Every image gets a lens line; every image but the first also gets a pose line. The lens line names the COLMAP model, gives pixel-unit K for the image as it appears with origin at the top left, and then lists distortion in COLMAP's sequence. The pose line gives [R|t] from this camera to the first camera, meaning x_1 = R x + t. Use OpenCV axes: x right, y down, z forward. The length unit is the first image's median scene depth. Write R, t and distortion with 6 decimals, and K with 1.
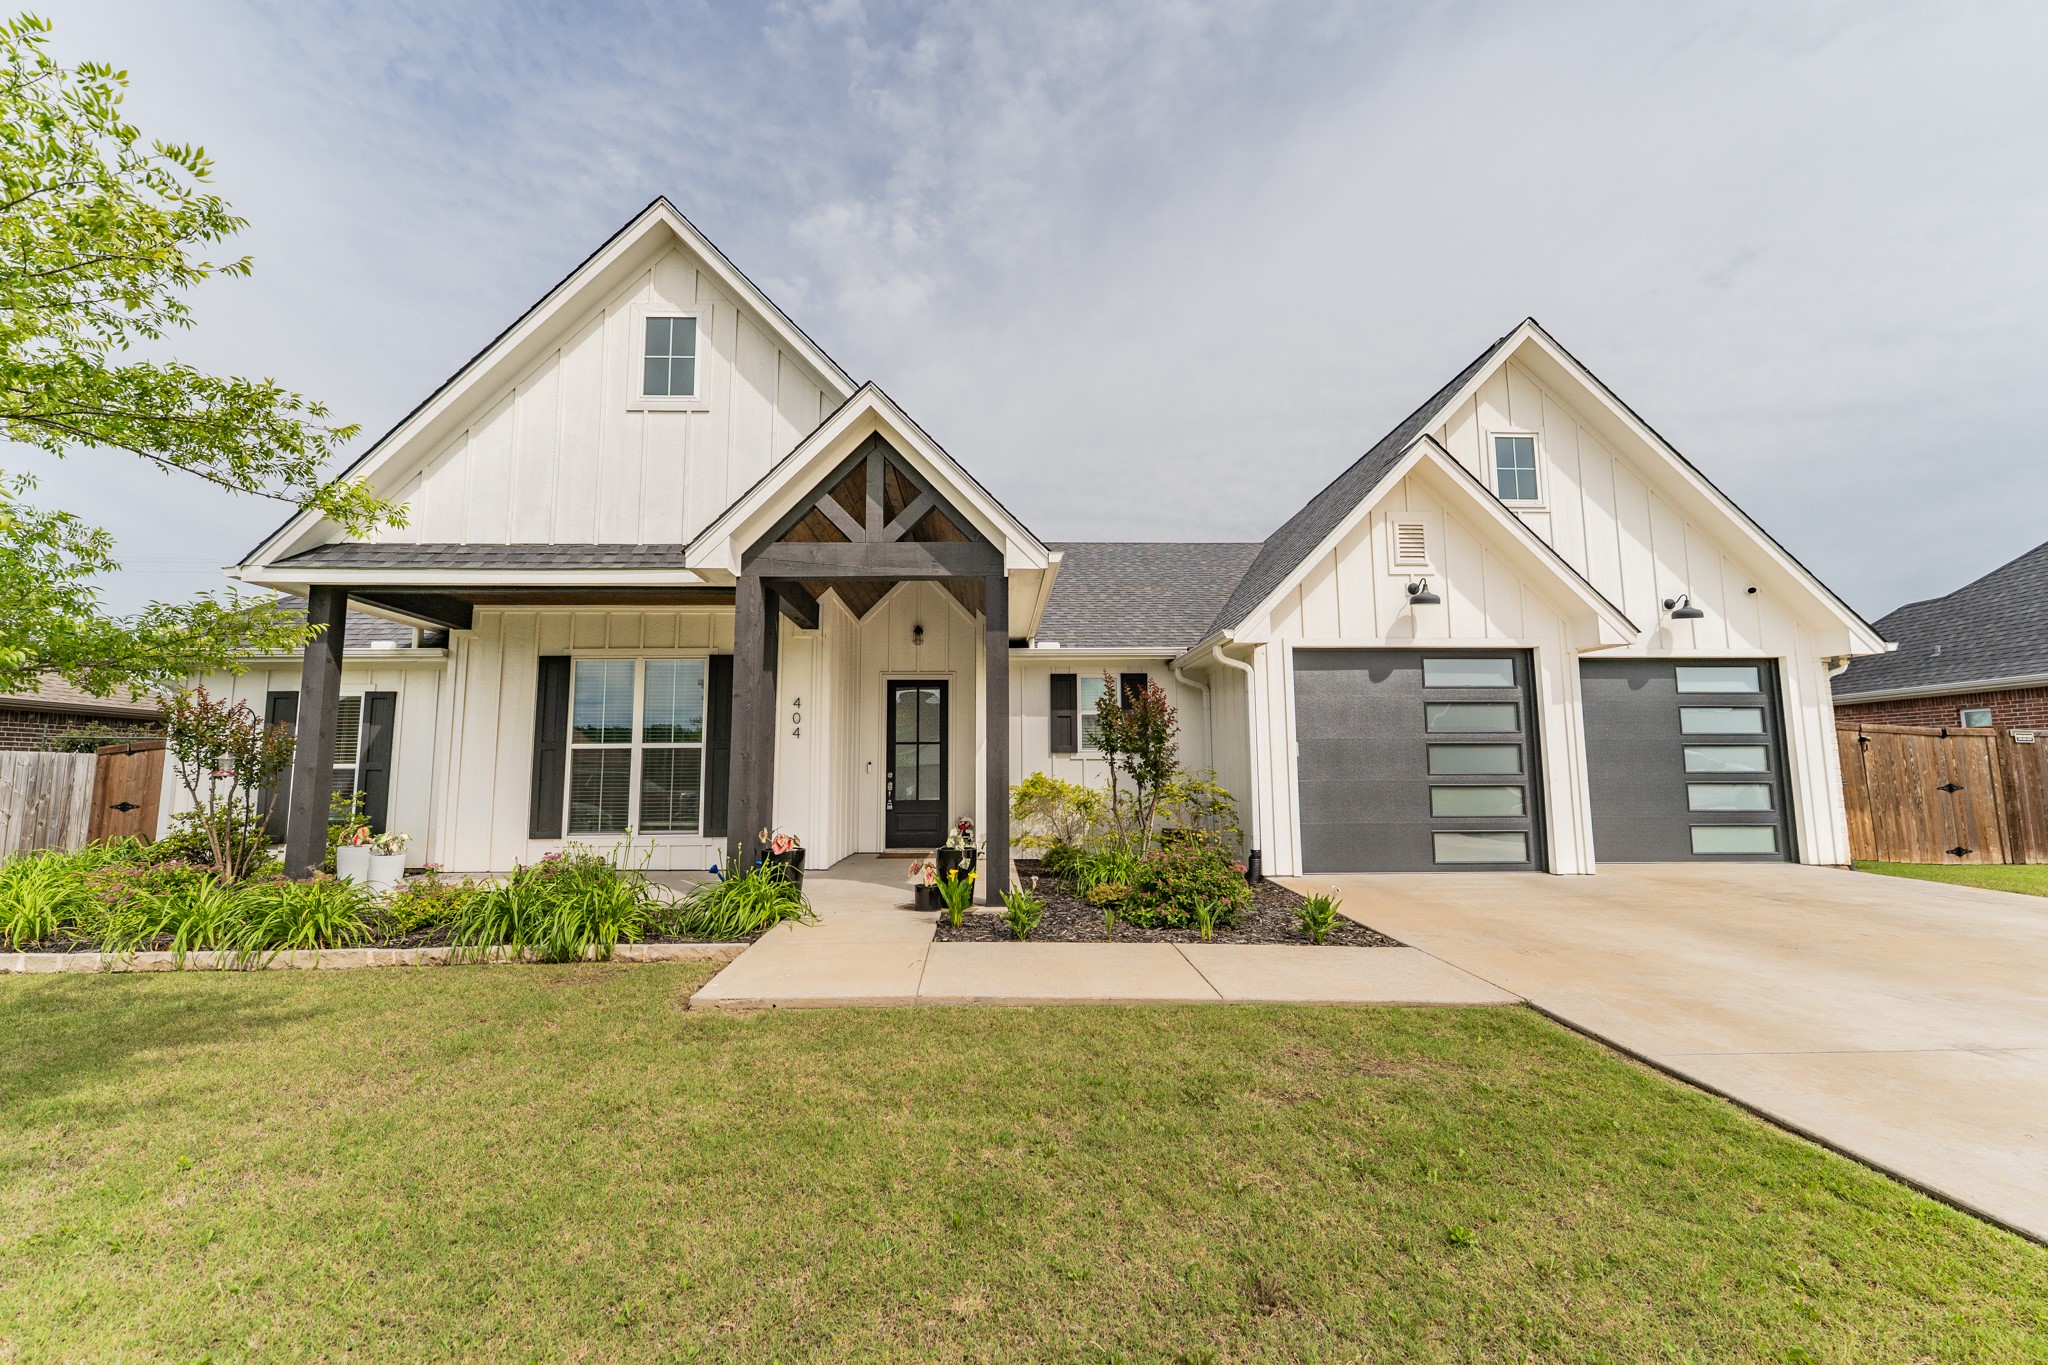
lens RADIAL K [[826.8, 0, 1015.3], [0, 826.8, 682.5], [0, 0, 1]] dist [-0.000705, 0.001155]
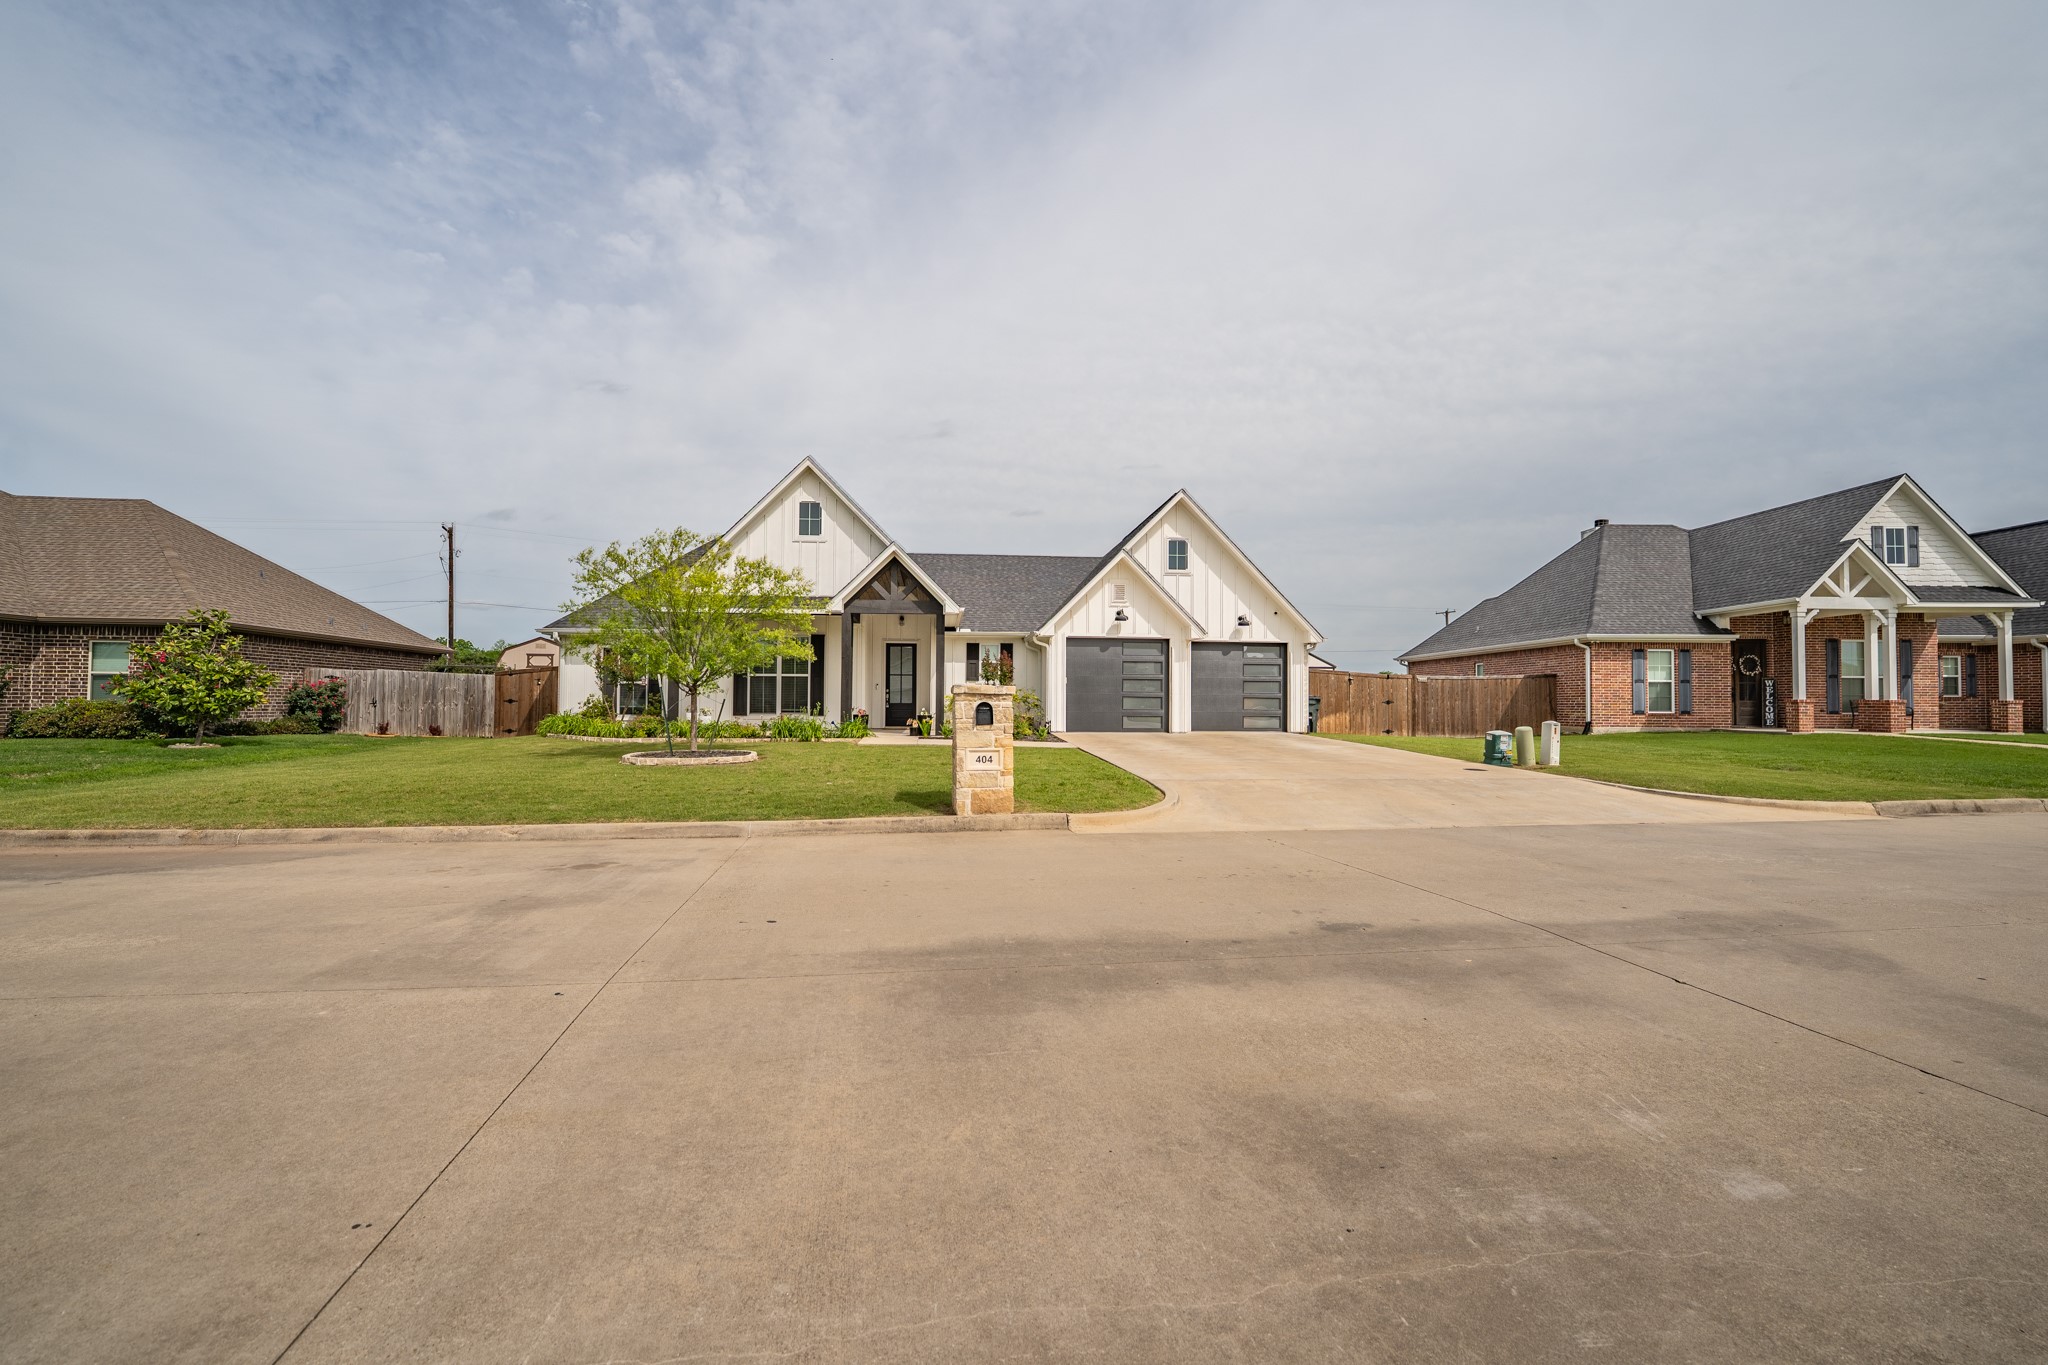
lens RADIAL K [[826.8, 0, 1014.8], [0, 826.8, 679.9], [0, 0, 1]] dist [-0.000705, 0.001155]
pose [[0.997853, 0.013070, 0.064172, 0.037850], [-0.018213, 0.996610, 0.080228, -0.105302], [-0.062906, -0.081224, 0.994709, -1.317596]]
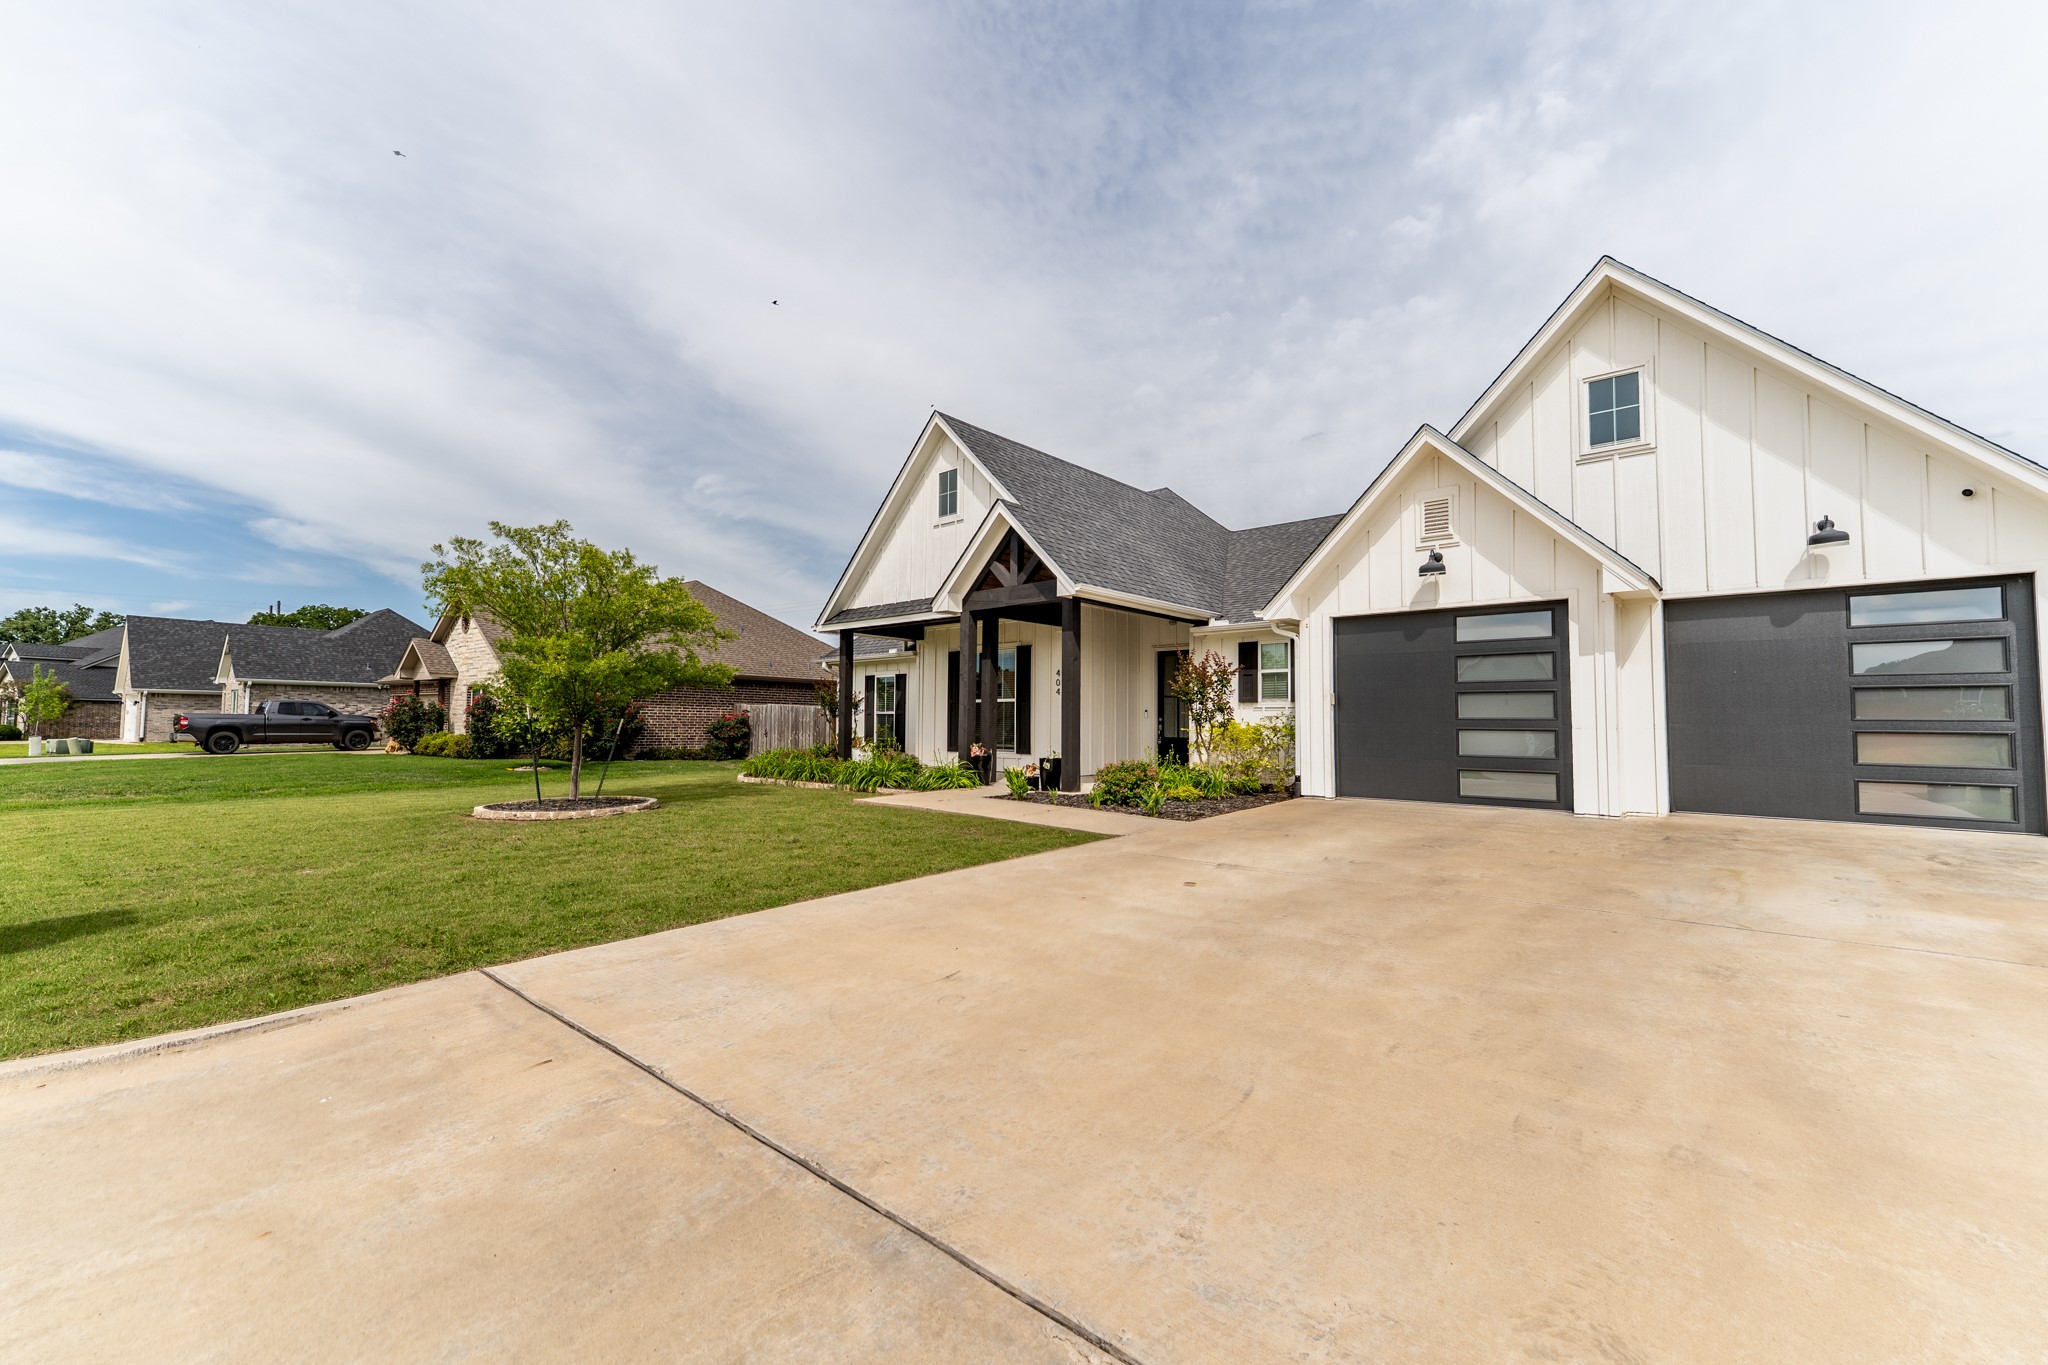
lens RADIAL K [[826.8, 0, 1027.8], [0, 826.8, 679.3], [0, 0, 1]] dist [-0.000705, 0.001155]
pose [[0.731496, -0.027754, -0.681281, 0.833307], [0.064249, 0.997531, 0.028348, -0.014023], [0.678812, -0.064508, 0.731473, -0.231249]]
